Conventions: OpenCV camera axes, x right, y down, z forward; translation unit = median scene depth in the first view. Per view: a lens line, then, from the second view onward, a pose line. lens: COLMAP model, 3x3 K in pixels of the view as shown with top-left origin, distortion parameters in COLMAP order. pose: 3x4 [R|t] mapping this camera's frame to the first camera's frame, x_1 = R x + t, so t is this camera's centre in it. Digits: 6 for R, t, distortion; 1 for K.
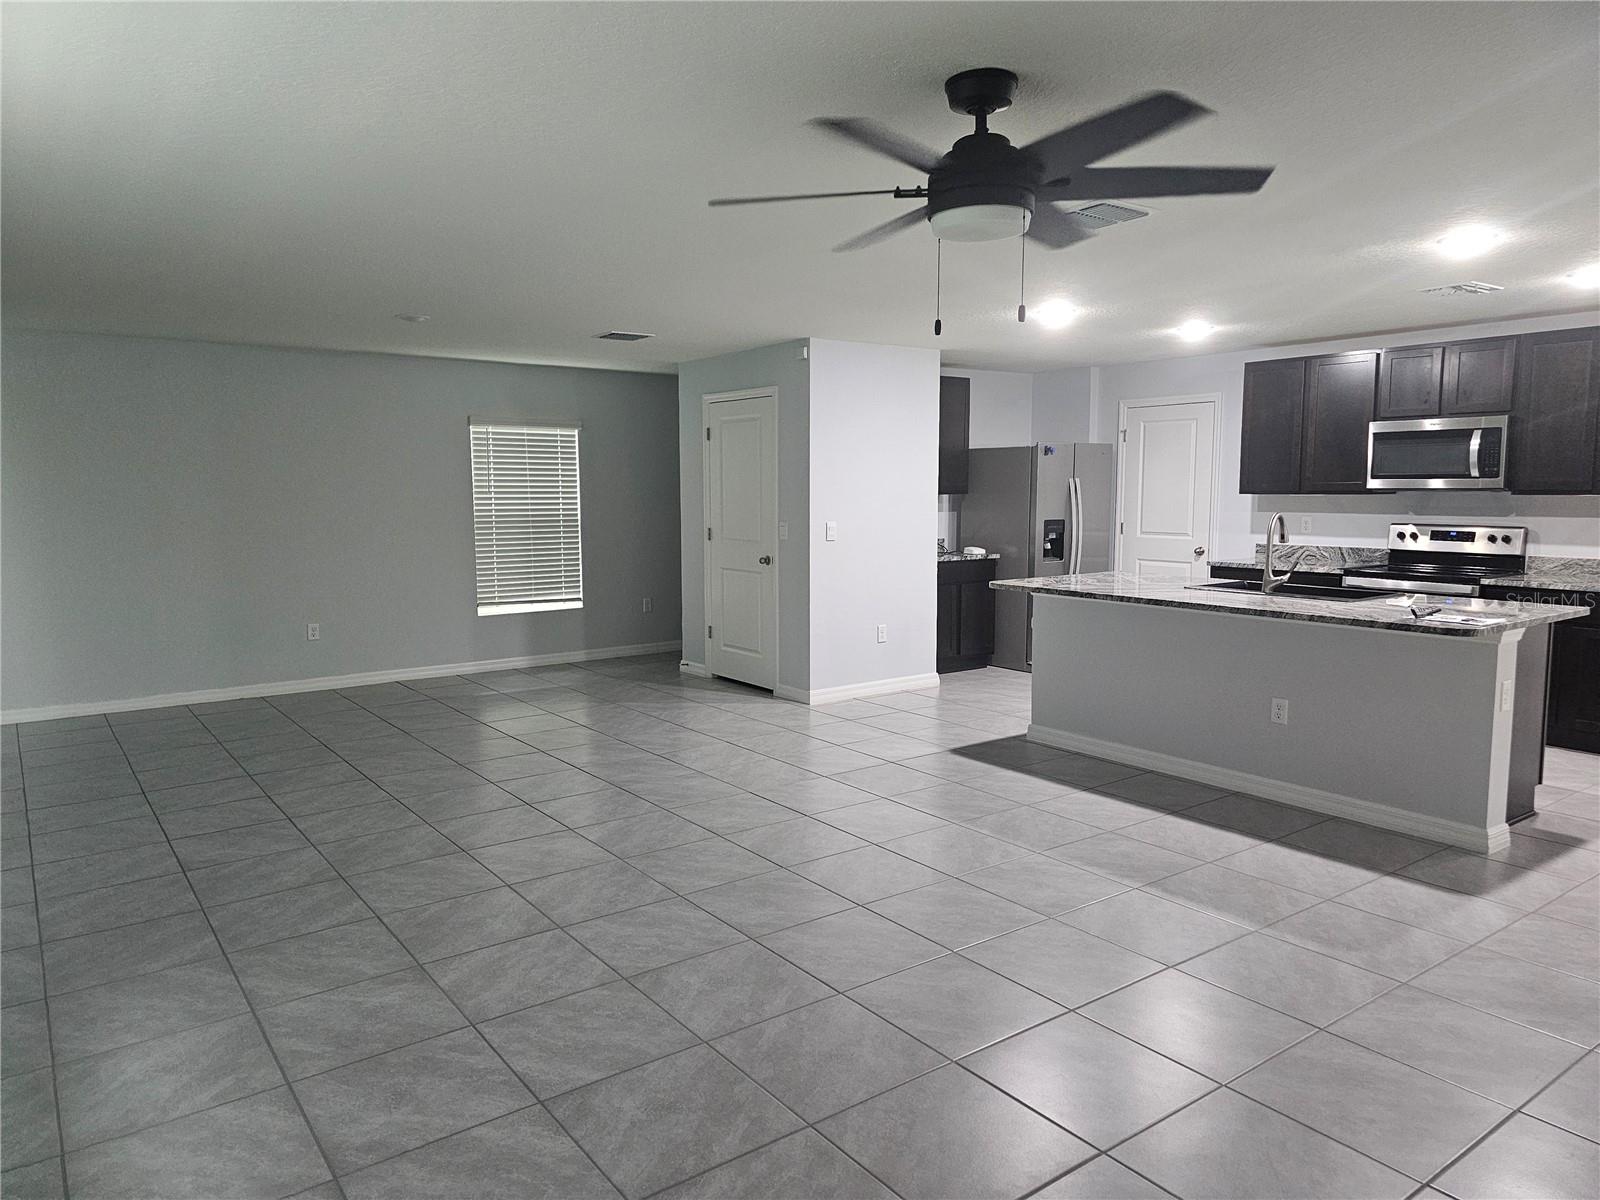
lens RADIAL K [[1064.0, 0, 791.6], [0, 1064.0, 596.9], [0, 0, 1]] dist [0.085524, -0.079314]
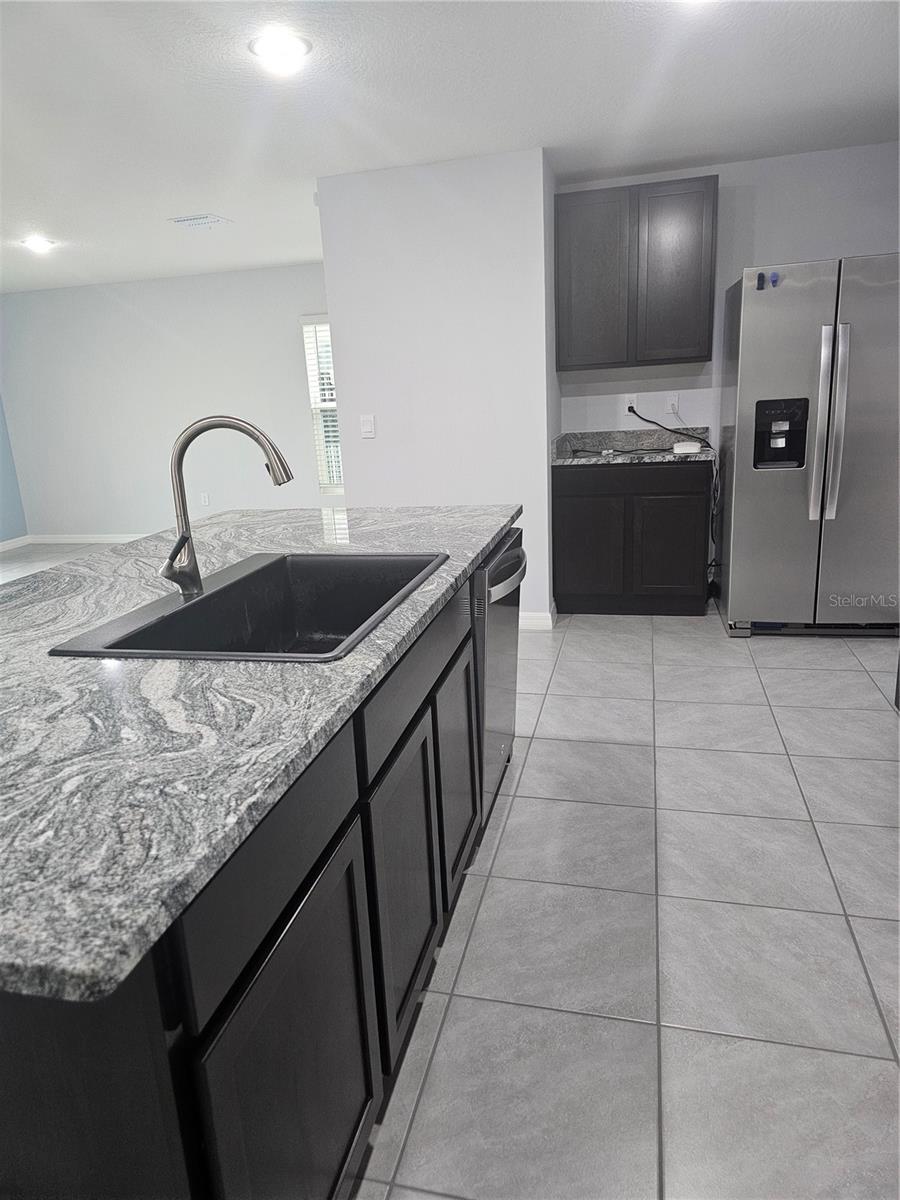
lens RADIAL K [[805.3, 0, 438.3], [0, 805.3, 602.7], [0, 0, 1]] dist [0.087419, -0.082668]
pose [[0.633693, 0.169131, -0.754869, 0.517186], [-0.026908, 0.980036, 0.196992, -0.047496], [0.773116, -0.104520, 0.625593, 0.575365]]
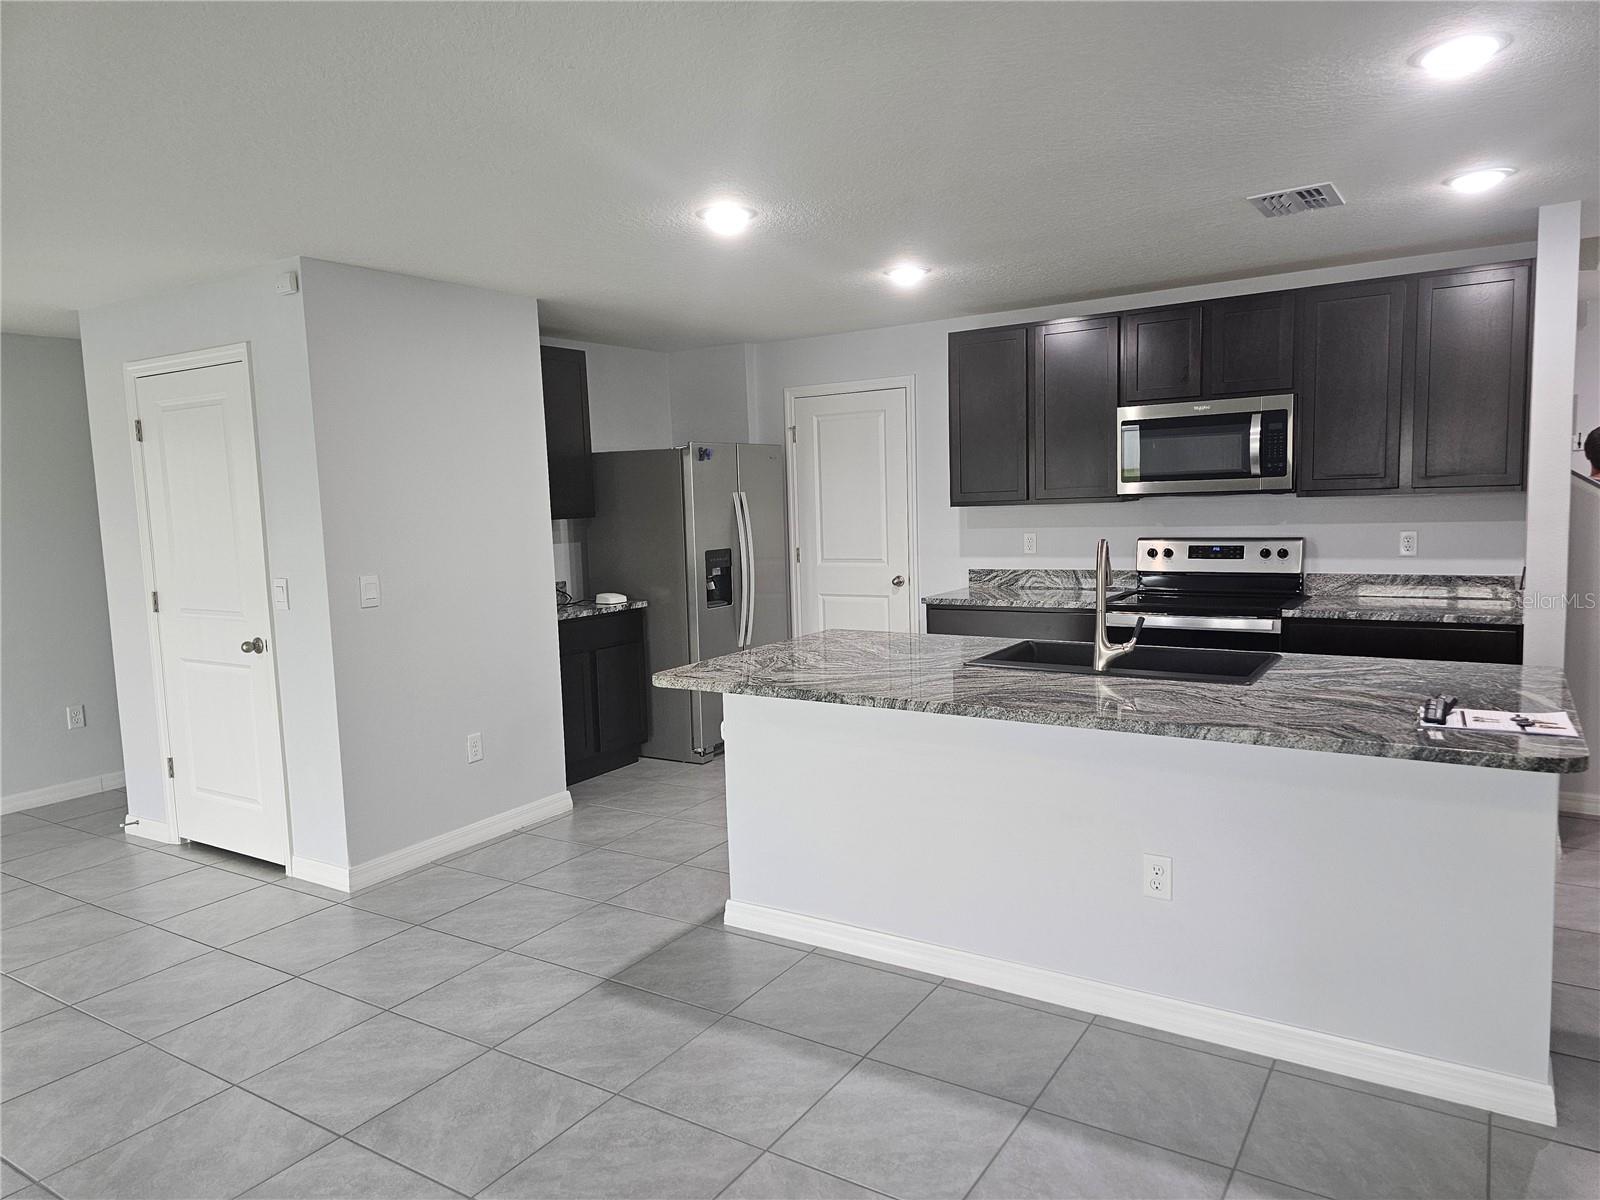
lens RADIAL K [[1064.0, 0, 791.6], [0, 1064.0, 596.9], [0, 0, 1]] dist [0.085524, -0.079314]
pose [[0.937607, -0.063813, 0.341790, 0.046956], [0.068177, 0.997673, -0.000758, -0.038041], [-0.340946, 0.024013, 0.939776, 0.324548]]
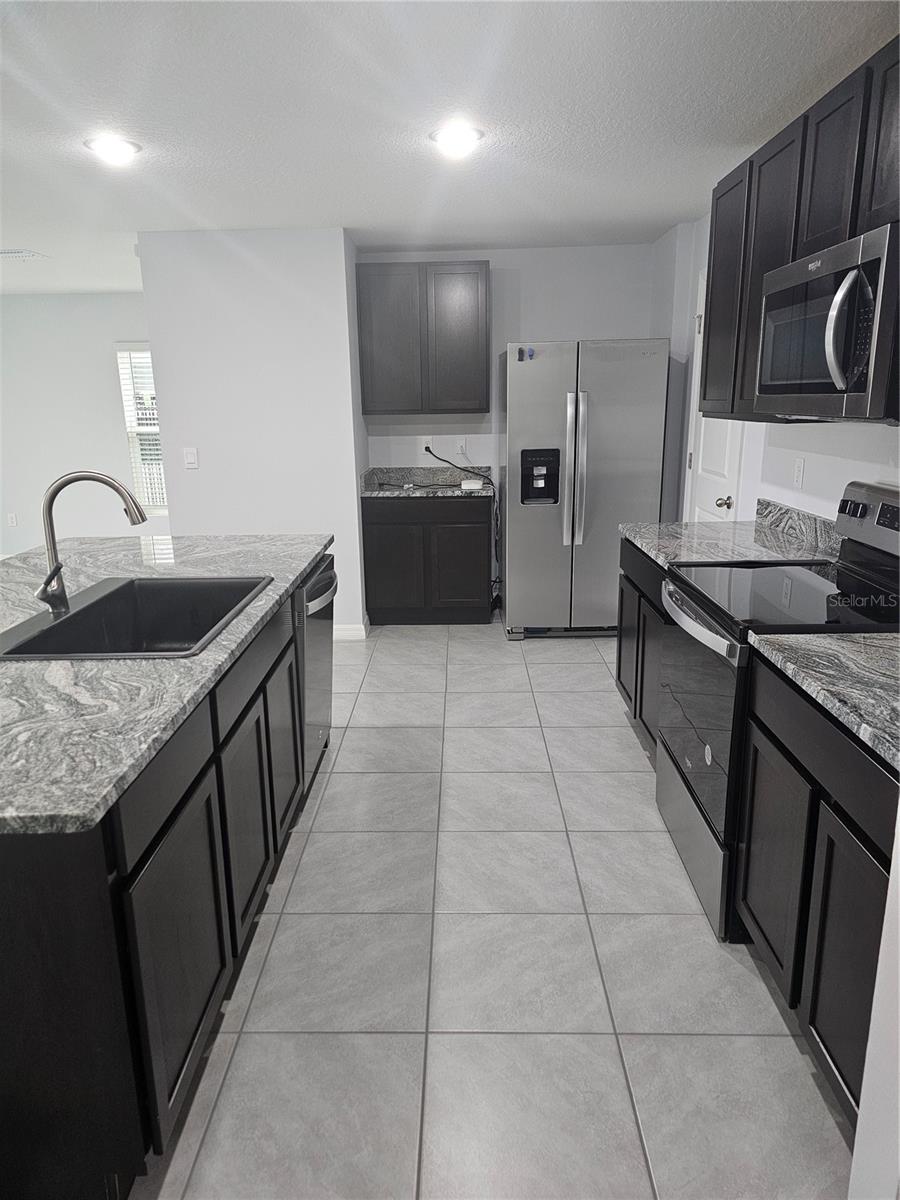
lens RADIAL K [[798.0, 0, 445.4], [0, 798.0, 606.1], [0, 0, 1]] dist [0.085524, -0.079314]
pose [[0.792635, 0.142914, -0.592710, 0.574560], [-0.048104, 0.983768, 0.172875, -0.060602], [0.607796, -0.108515, 0.786644, 0.523775]]
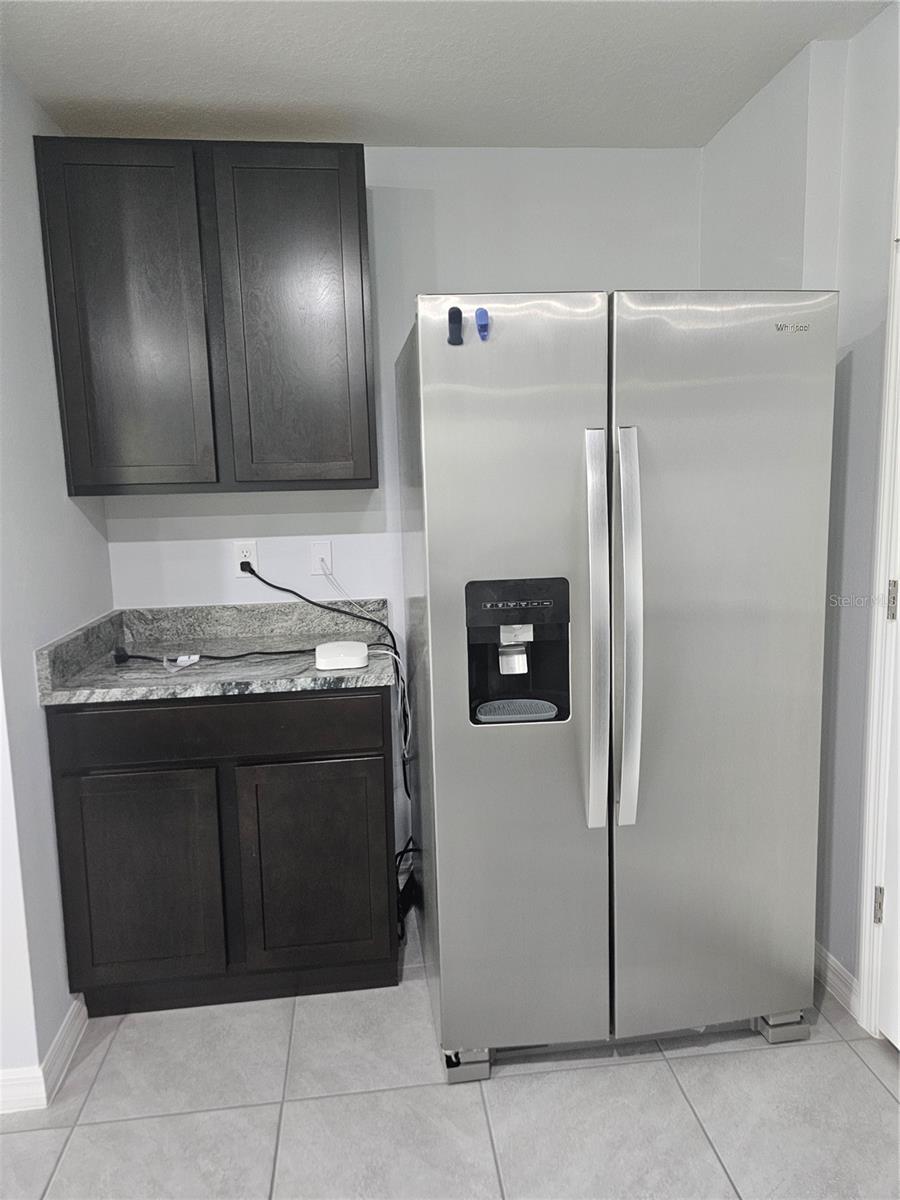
lens RADIAL K [[805.5, 0, 452.3], [0, 805.5, 583.5], [0, 0, 1]] dist [0.183072, -0.313541]
pose [[0.865923, 0.042666, -0.498353, 0.354895], [-0.025934, 0.998845, 0.040453, -0.083104], [0.499504, -0.022104, 0.866030, 0.848552]]
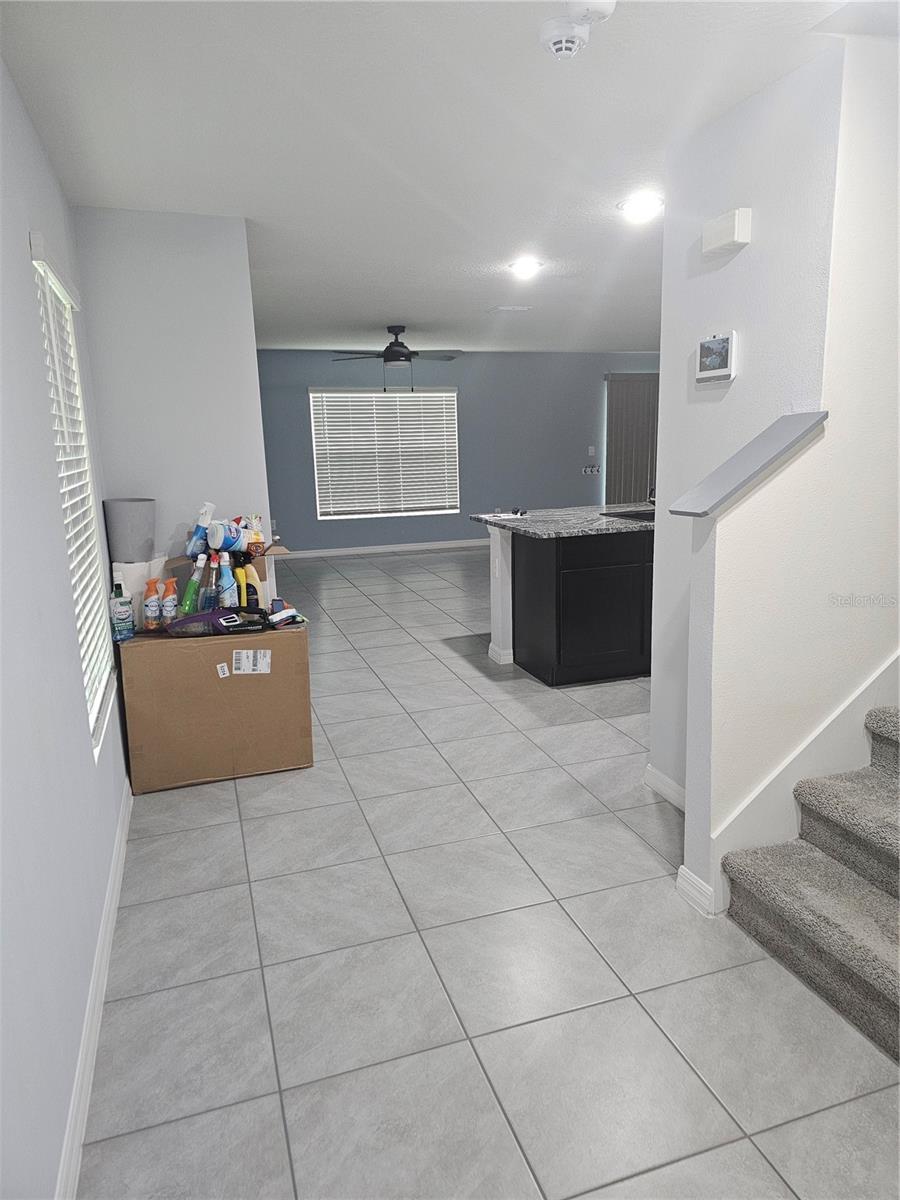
lens RADIAL K [[798.0, 0, 445.4], [0, 798.0, 606.1], [0, 0, 1]] dist [0.085524, -0.079314]
pose [[-0.319516, 0.213150, -0.923296, 0.974945], [-0.070811, 0.966277, 0.247578, -0.076896], [0.944931, 0.144485, -0.293648, 0.703581]]
